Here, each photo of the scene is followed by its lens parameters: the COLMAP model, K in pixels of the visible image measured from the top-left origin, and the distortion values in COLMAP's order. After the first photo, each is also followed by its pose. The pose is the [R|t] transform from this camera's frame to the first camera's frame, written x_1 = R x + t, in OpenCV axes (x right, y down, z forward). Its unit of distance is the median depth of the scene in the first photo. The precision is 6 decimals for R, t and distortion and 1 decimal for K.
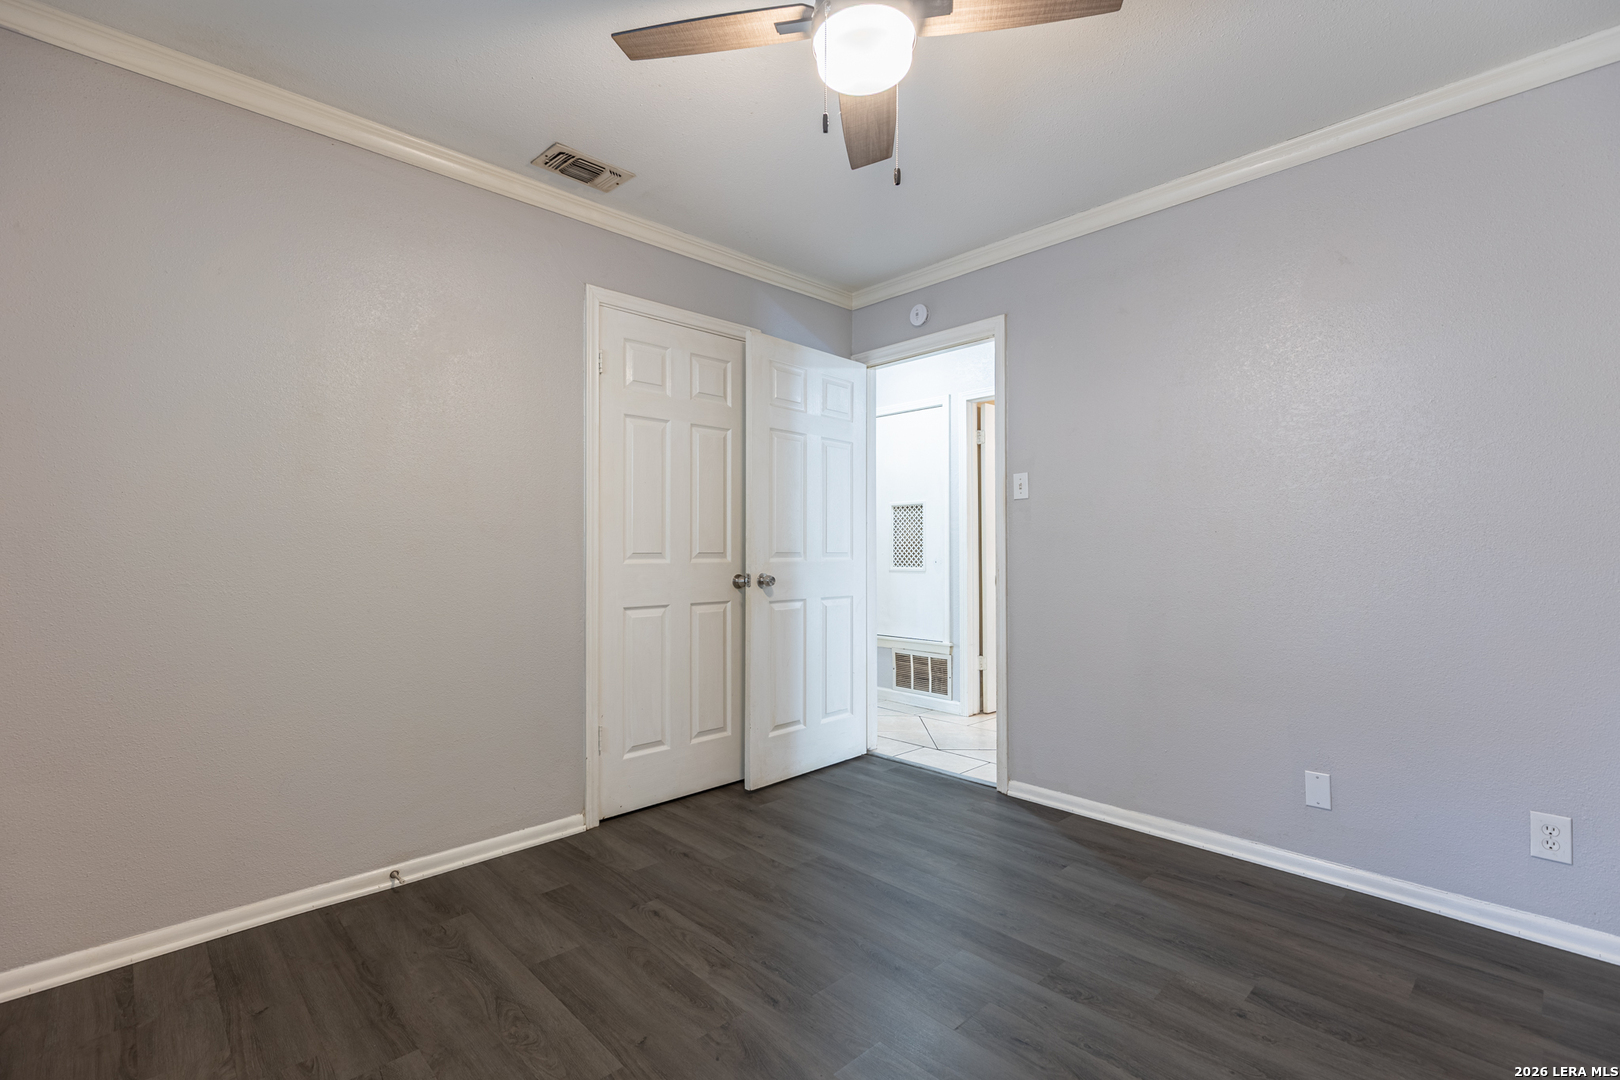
lens RADIAL K [[729.2, 0, 813.1], [0, 729.2, 548.8], [0, 0, 1]] dist [0.008721, -0.001423]
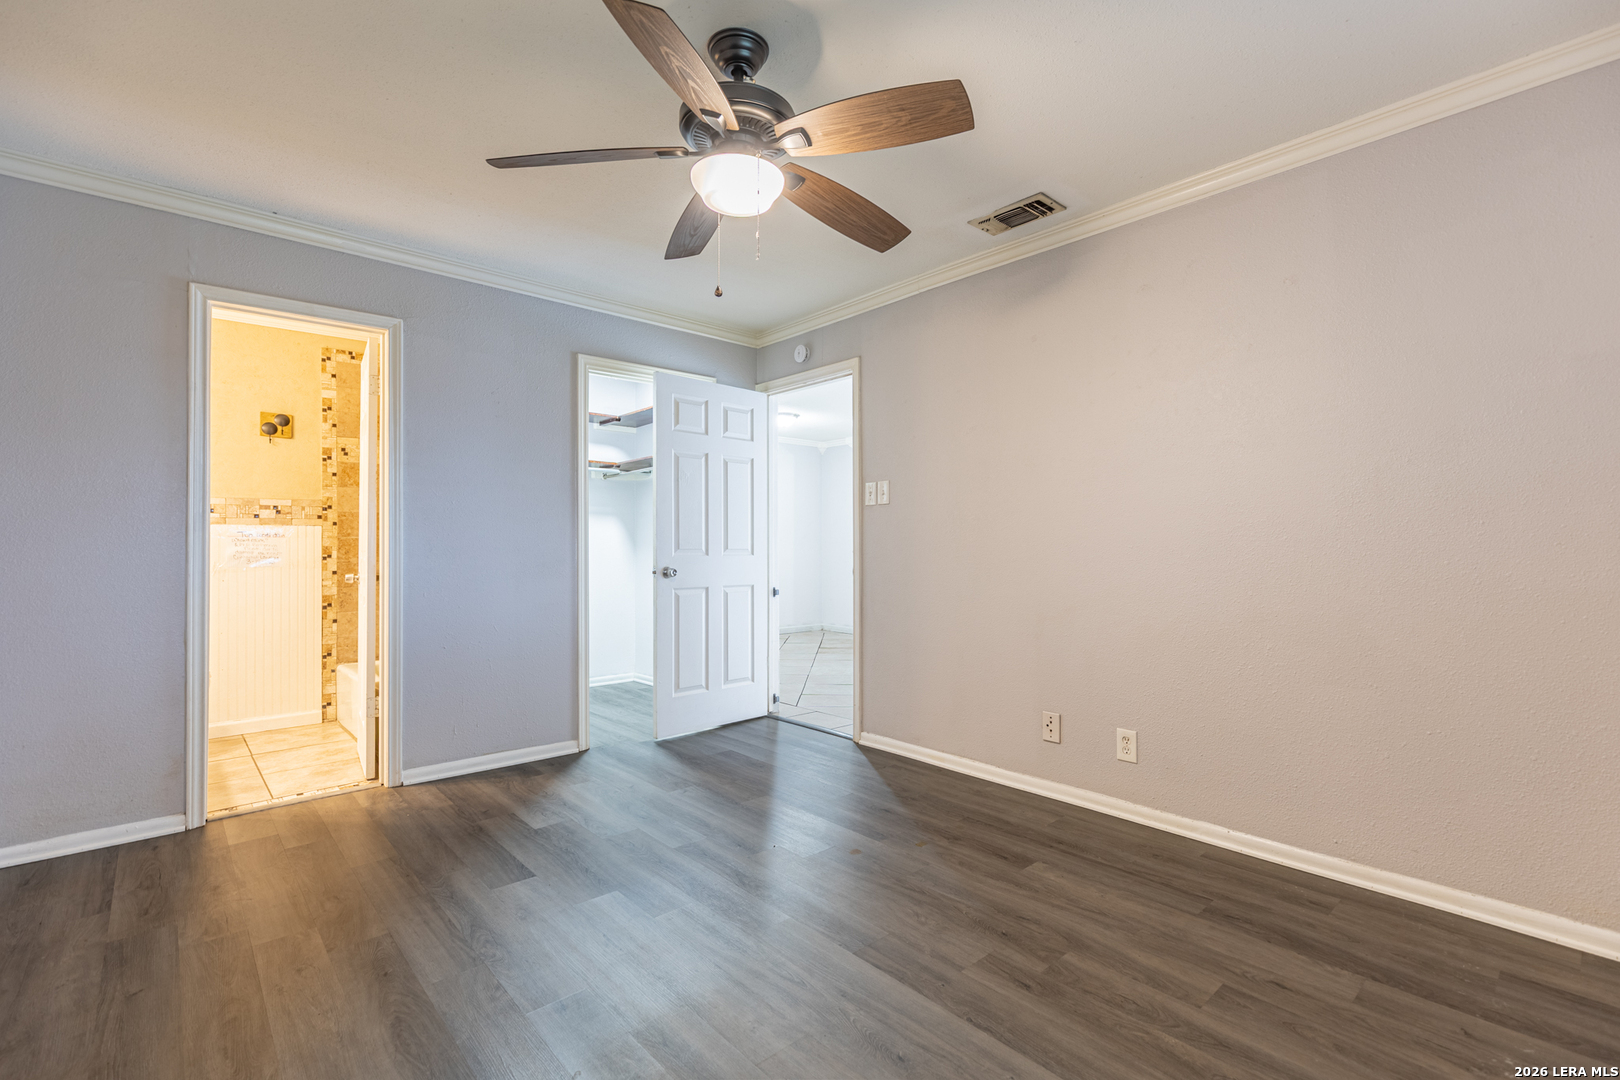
lens RADIAL K [[729.2, 0, 818.0], [0, 729.2, 535.1], [0, 0, 1]] dist [0.008721, -0.001423]
pose [[0.999384, -0.001046, -0.035067, 0.220217], [0.000552, 0.999901, -0.014084, 0.000567], [0.035078, 0.014056, 0.999286, -0.222105]]
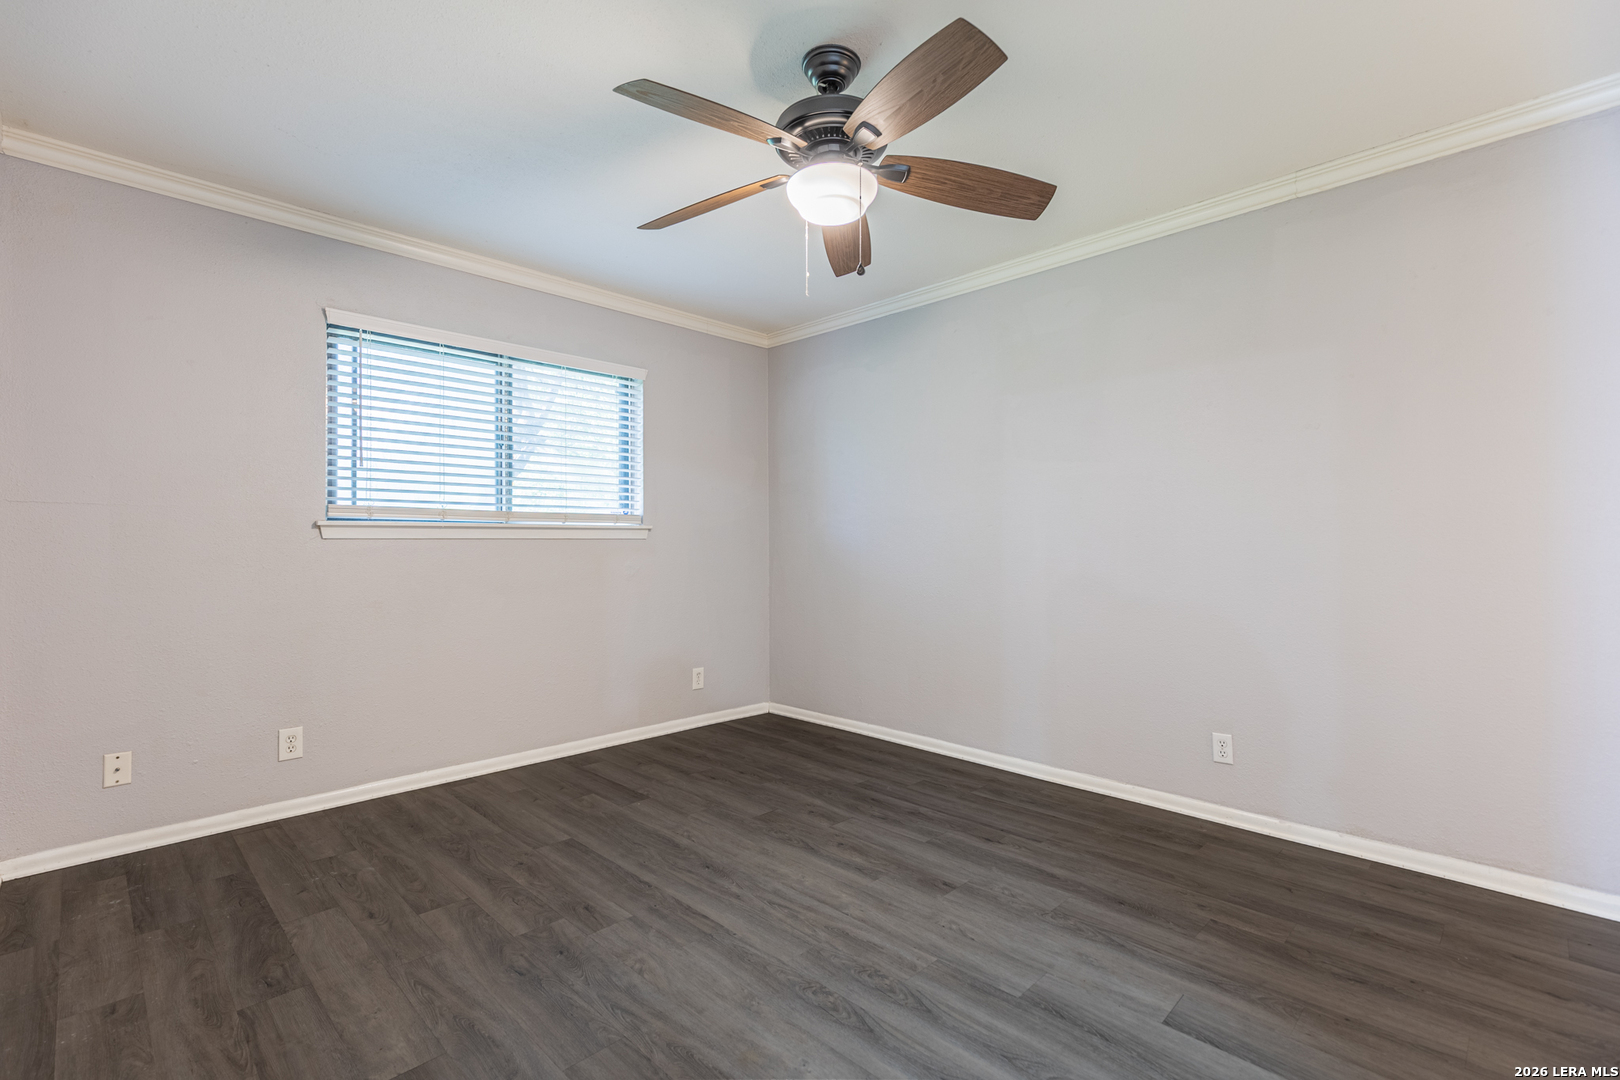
lens RADIAL K [[729.2, 0, 800.9], [0, 729.2, 534.9], [0, 0, 1]] dist [0.008721, -0.001423]
pose [[-0.999979, 0.005562, -0.003422, 0.081648], [0.005614, 0.999866, -0.015379, 0.002420], [0.003336, -0.015398, -0.999876, 2.680788]]
